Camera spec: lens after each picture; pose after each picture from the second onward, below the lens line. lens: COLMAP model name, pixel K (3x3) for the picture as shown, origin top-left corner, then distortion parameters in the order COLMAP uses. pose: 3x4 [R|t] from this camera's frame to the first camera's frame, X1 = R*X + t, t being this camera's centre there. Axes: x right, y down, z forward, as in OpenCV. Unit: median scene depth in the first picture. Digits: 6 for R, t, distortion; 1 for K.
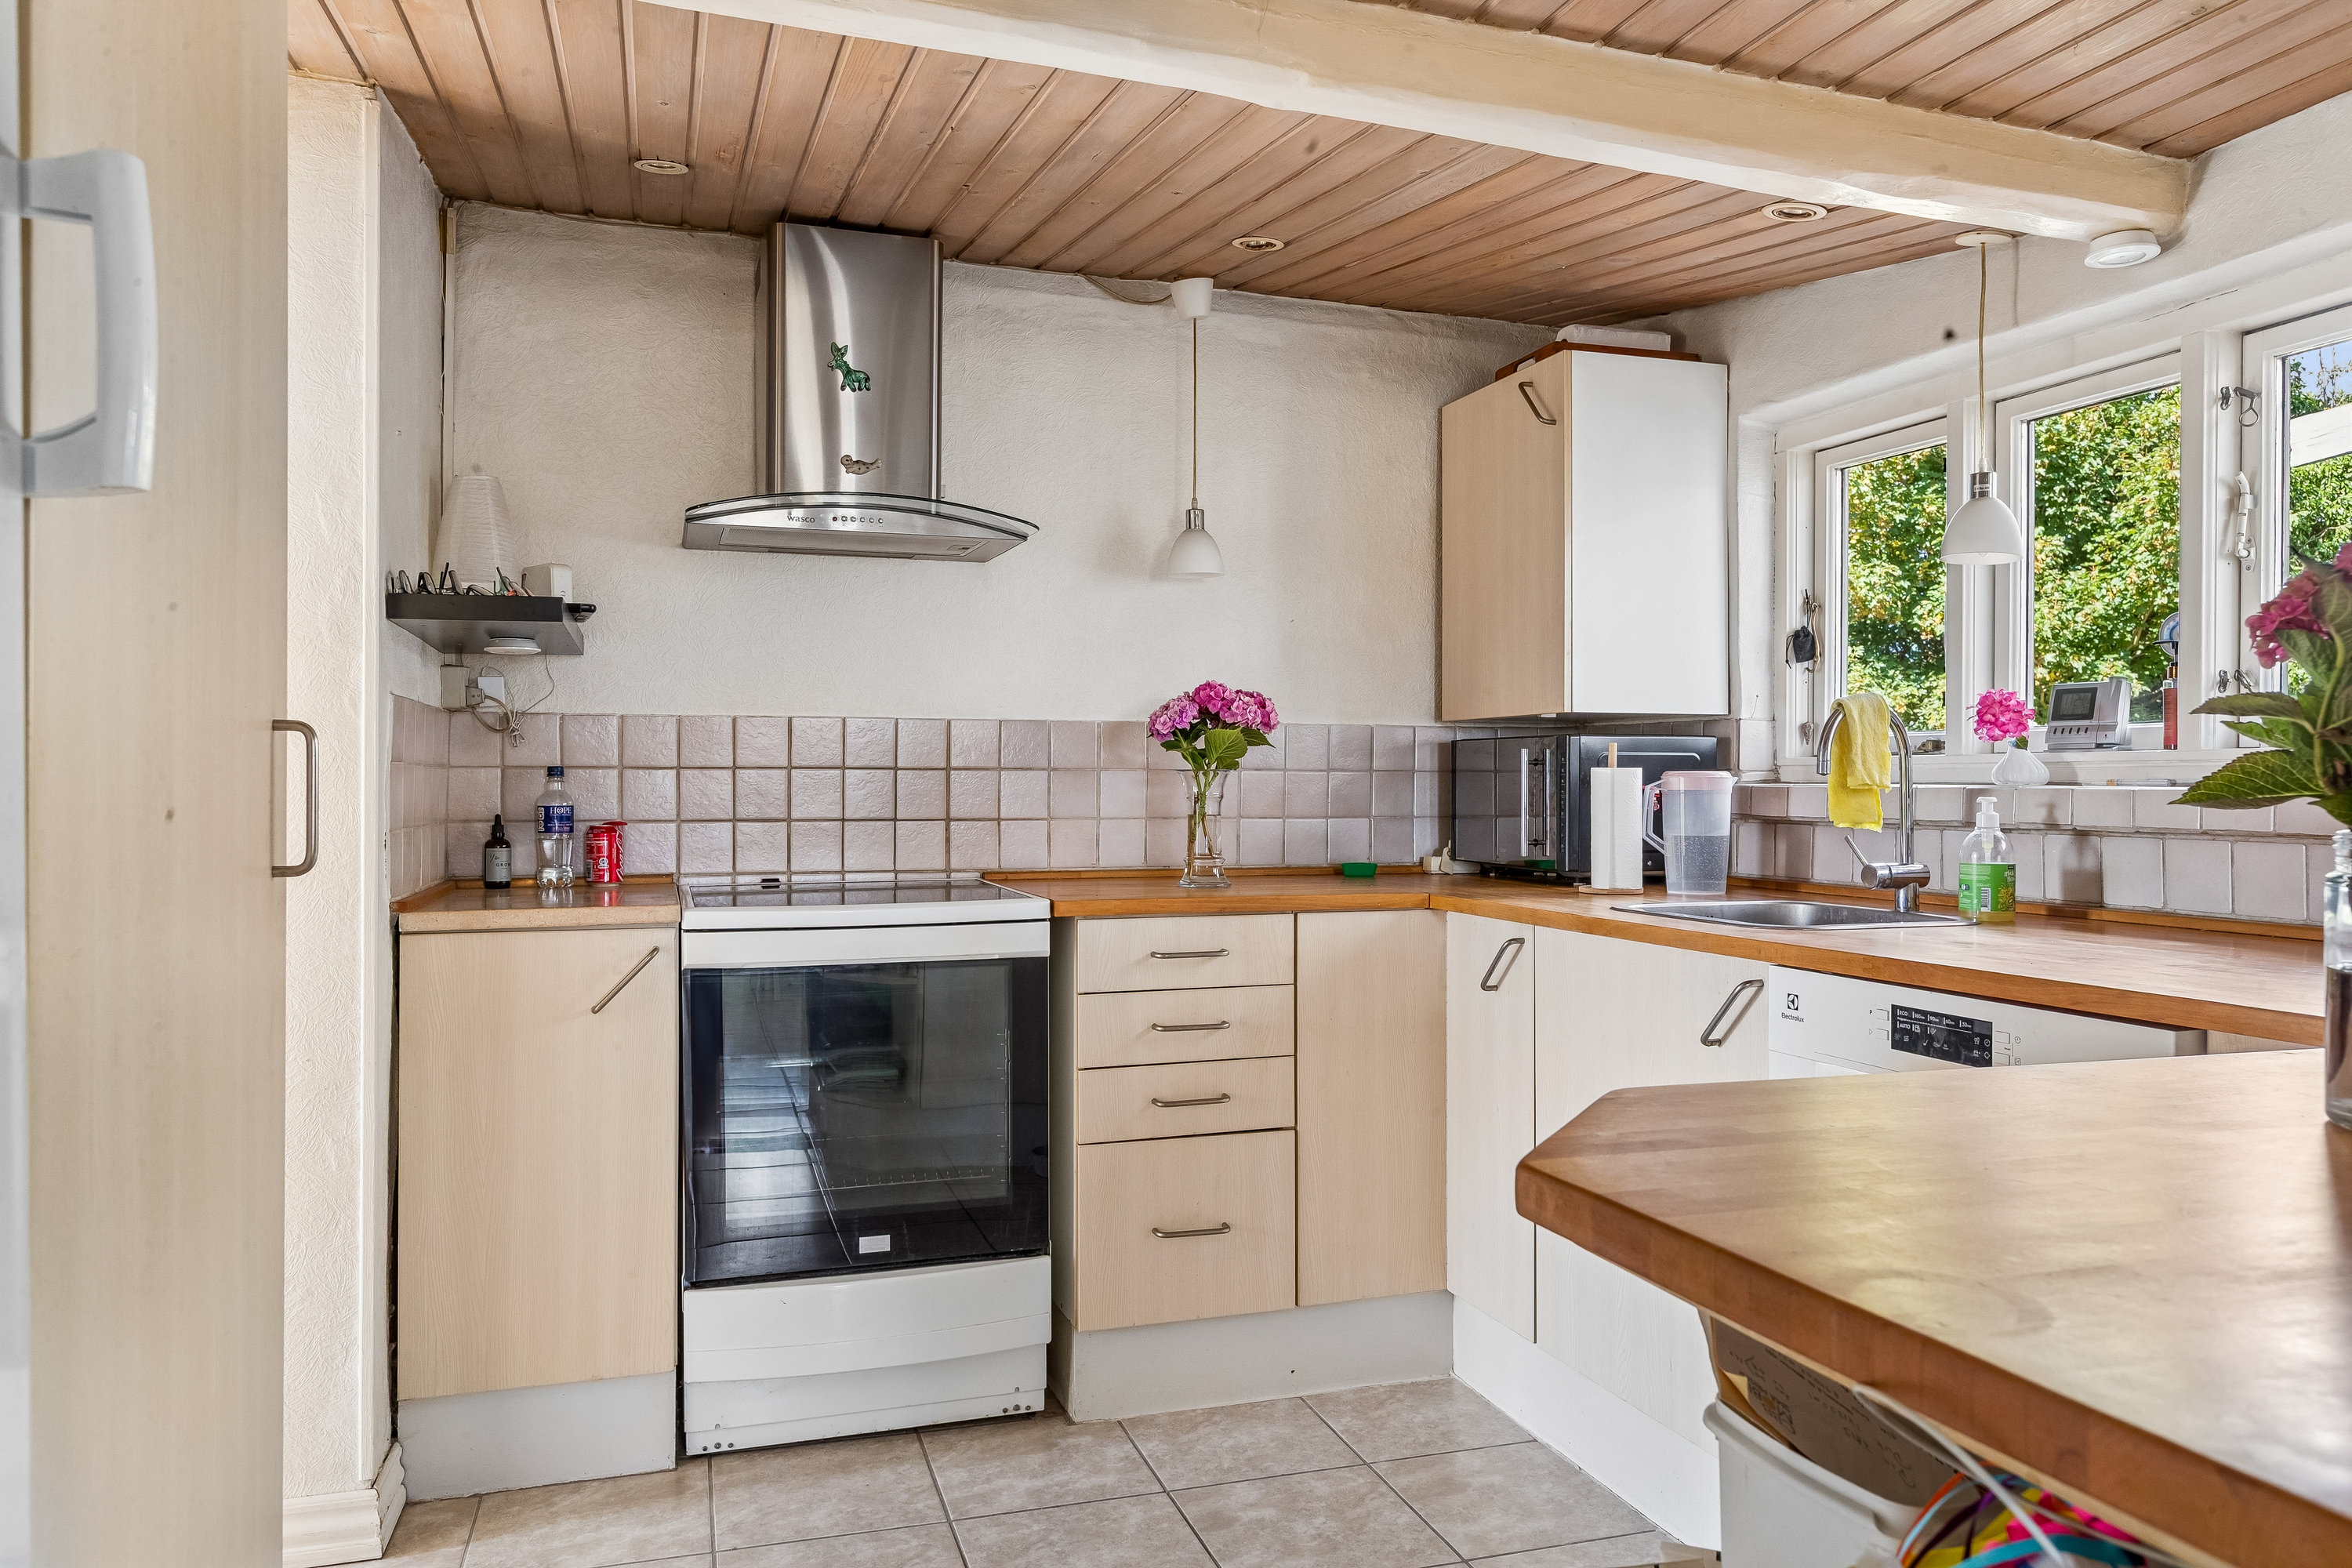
lens RADIAL K [[1604.3, 0, 1177.8], [0, 1604.3, 784.2], [0, 0, 1]] dist [0.000556, 0.002346]
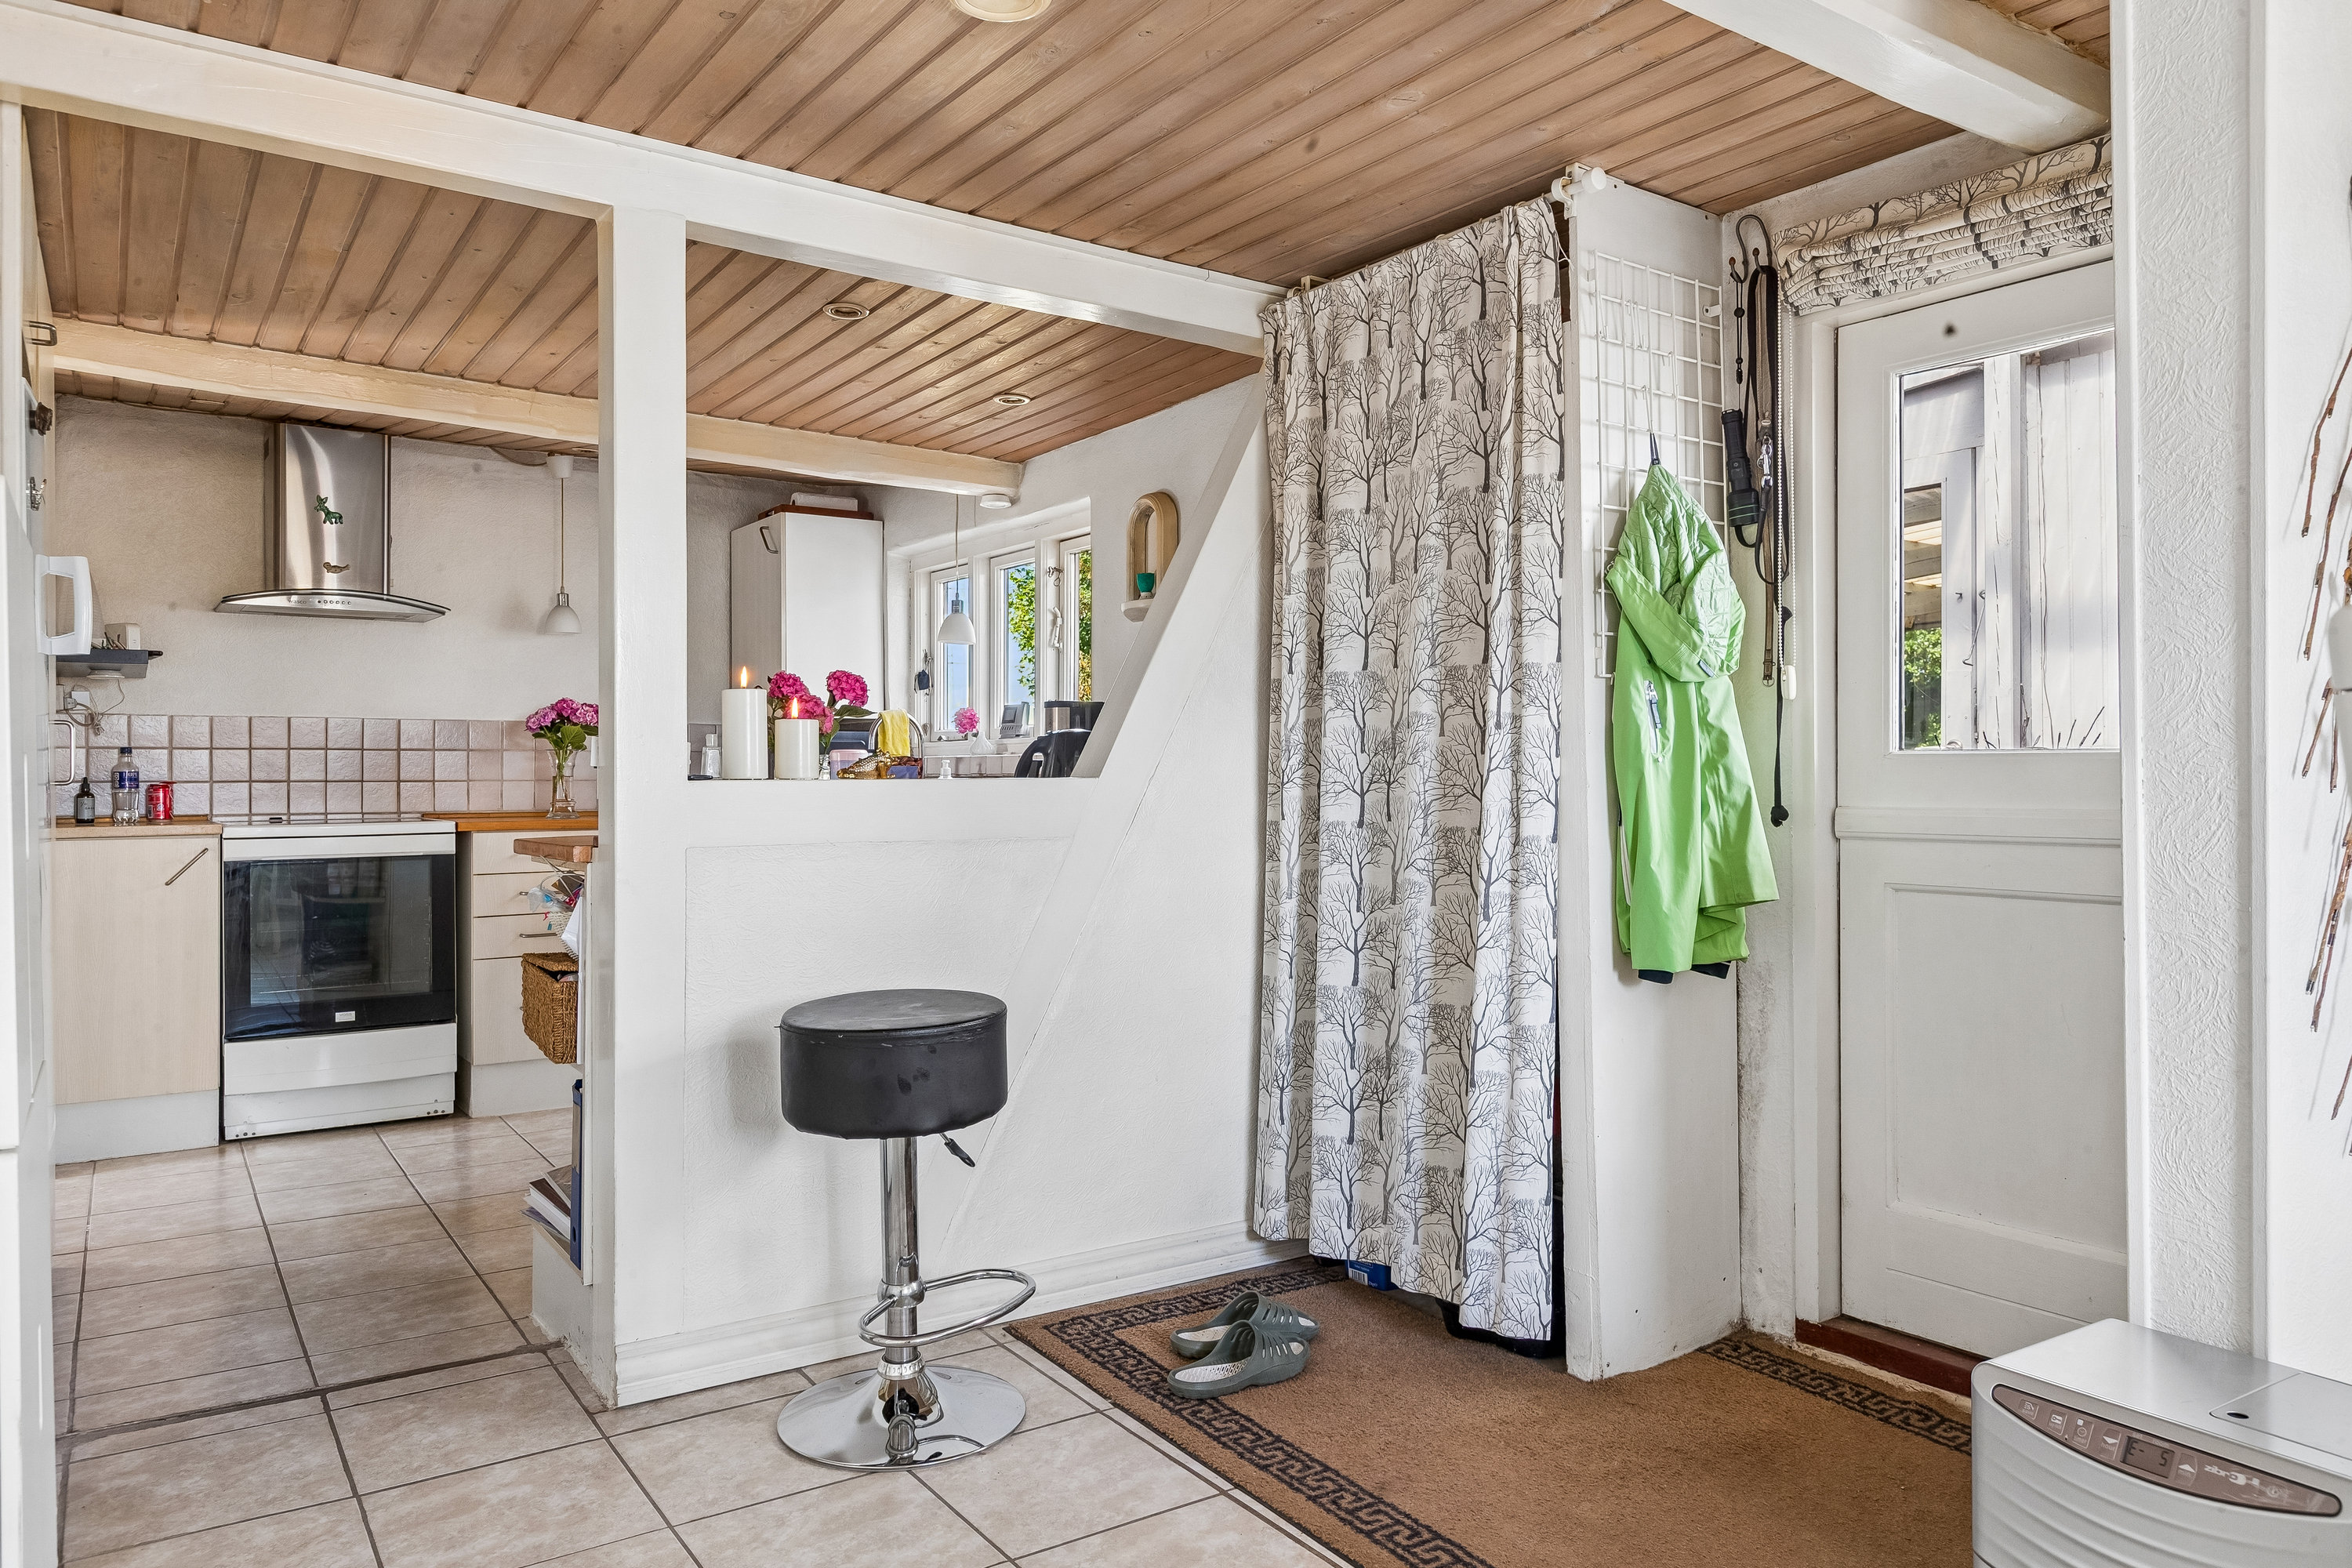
lens RADIAL K [[1566.3, 0, 1182.5], [0, 1566.3, 770.2], [0, 0, 1]] dist [0.003511, -0.001399]
pose [[0.958449, -0.003482, 0.285244, 0.180140], [0.005773, 0.999957, -0.007191, 0.029688], [-0.285207, 0.008539, 0.958428, -0.815250]]
